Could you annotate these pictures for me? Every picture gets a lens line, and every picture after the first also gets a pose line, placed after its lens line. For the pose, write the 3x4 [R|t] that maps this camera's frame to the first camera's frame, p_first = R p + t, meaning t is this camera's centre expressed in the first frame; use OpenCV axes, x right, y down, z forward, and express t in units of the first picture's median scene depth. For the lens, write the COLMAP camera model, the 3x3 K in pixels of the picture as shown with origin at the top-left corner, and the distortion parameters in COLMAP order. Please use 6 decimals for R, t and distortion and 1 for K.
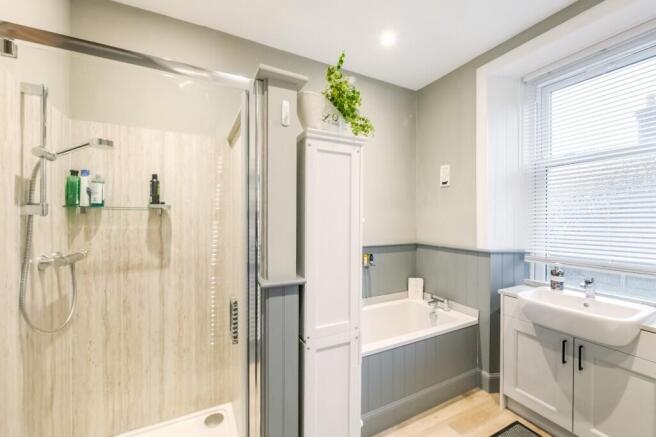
lens RADIAL K [[260.3, 0, 328.0], [0, 260.3, 218.5], [0, 0, 1]] dist [0.000629, -0.006725]
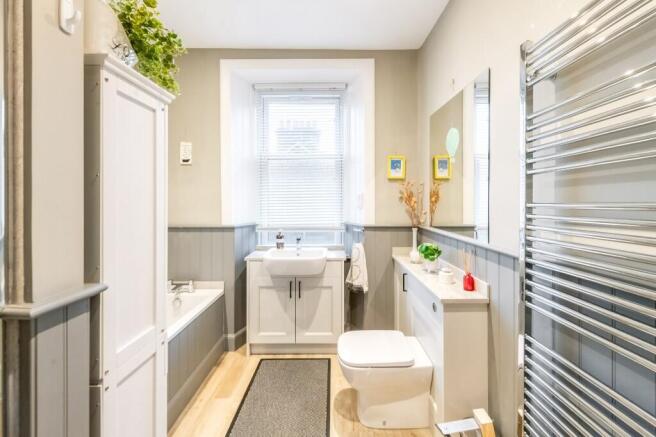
lens RADIAL K [[267.3, 0, 328.8], [0, 267.3, 201.5], [0, 0, 1]] dist [0.000590, -0.000195]
pose [[0.442135, -0.004845, 0.896936, -0.278362], [0.002940, 0.999988, 0.003952, 0.015834], [-0.896944, 0.000890, 0.442144, 0.126723]]
